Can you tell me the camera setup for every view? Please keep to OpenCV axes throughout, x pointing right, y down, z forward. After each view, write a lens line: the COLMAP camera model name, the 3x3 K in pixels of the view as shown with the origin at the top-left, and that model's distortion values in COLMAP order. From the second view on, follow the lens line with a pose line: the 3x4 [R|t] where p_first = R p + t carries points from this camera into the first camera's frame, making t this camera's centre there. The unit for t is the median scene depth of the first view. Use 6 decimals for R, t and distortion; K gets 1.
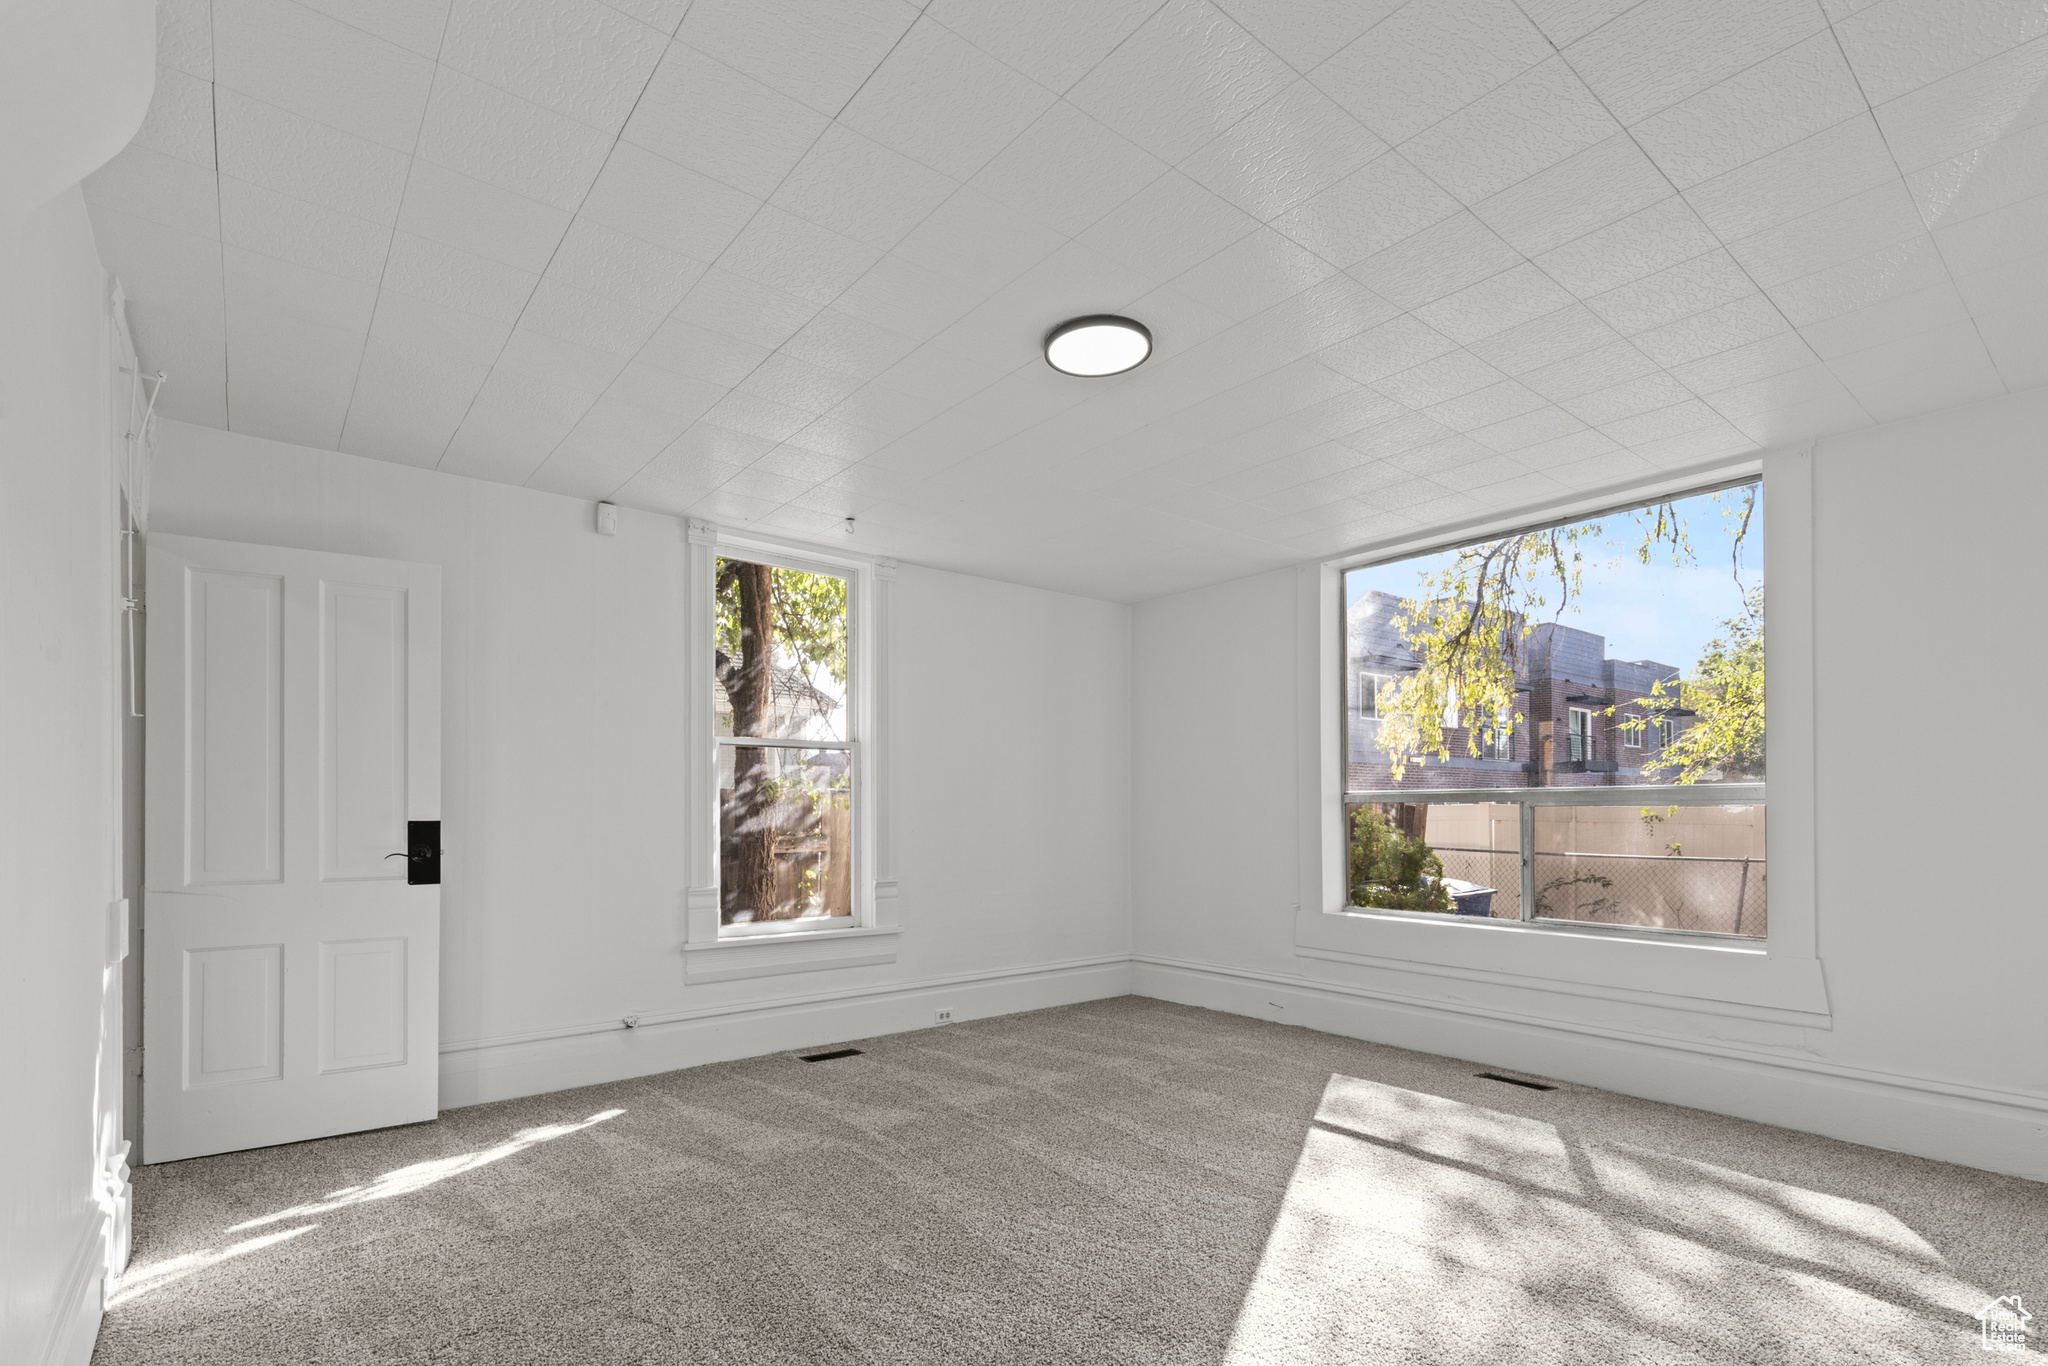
lens RADIAL K [[970.8, 0, 1021.1], [0, 970.8, 810.7], [0, 0, 1]] dist [0.002887, 0.001175]
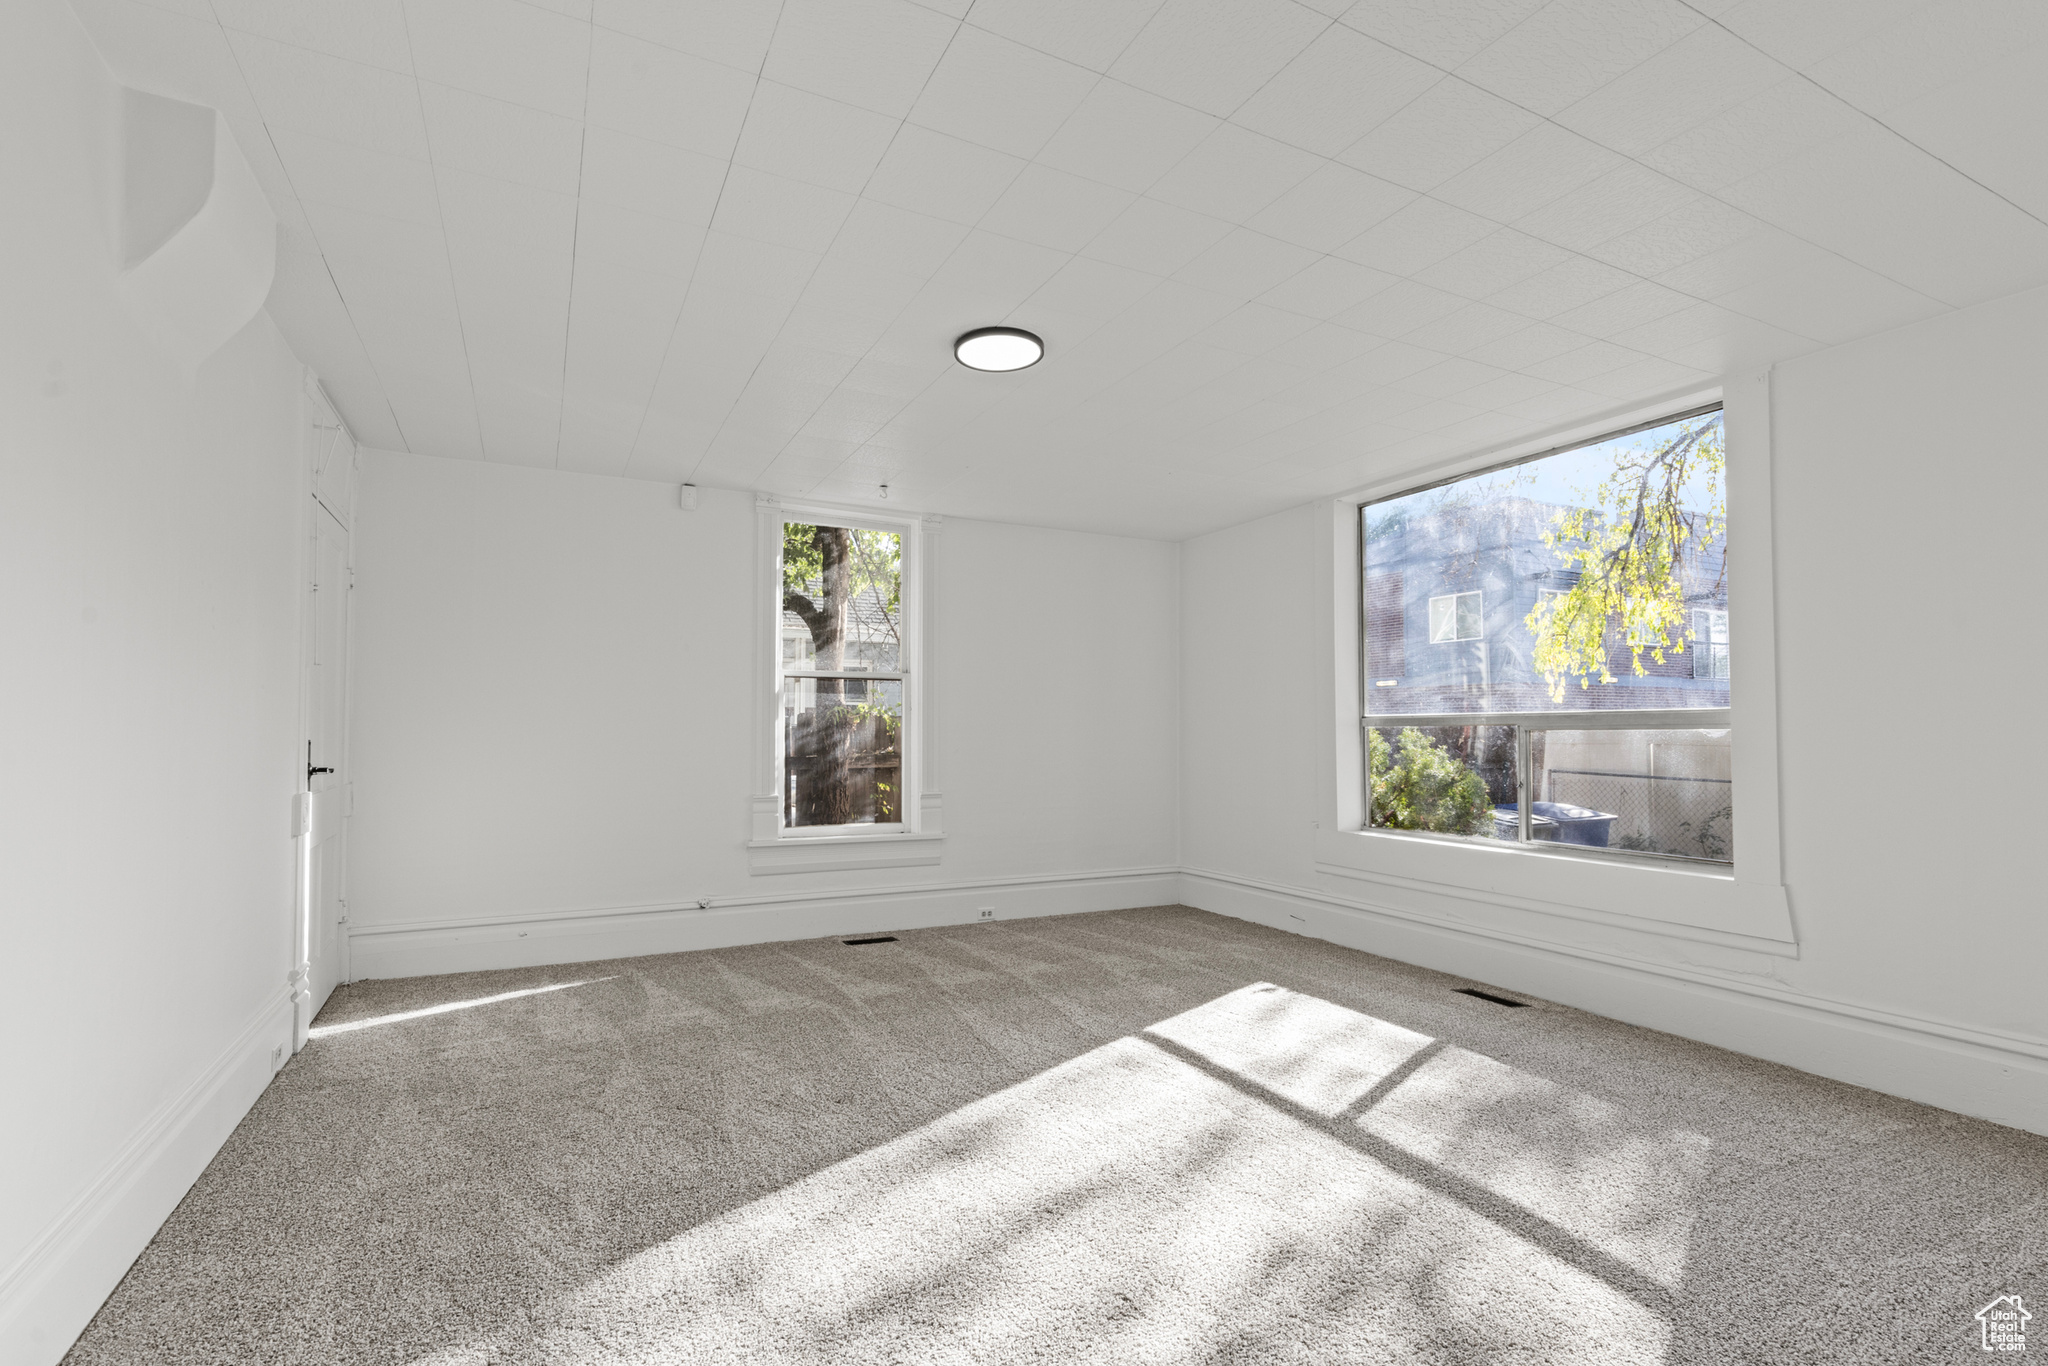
lens RADIAL K [[938.5, 0, 1015.0], [0, 938.5, 705.1], [0, 0, 1]] dist [0.003589, 0.000196]
pose [[0.979063, -0.002068, -0.203549, 0.210876], [-0.003728, 0.999598, -0.028088, -0.001044], [0.203525, 0.028259, 0.978662, -0.081870]]
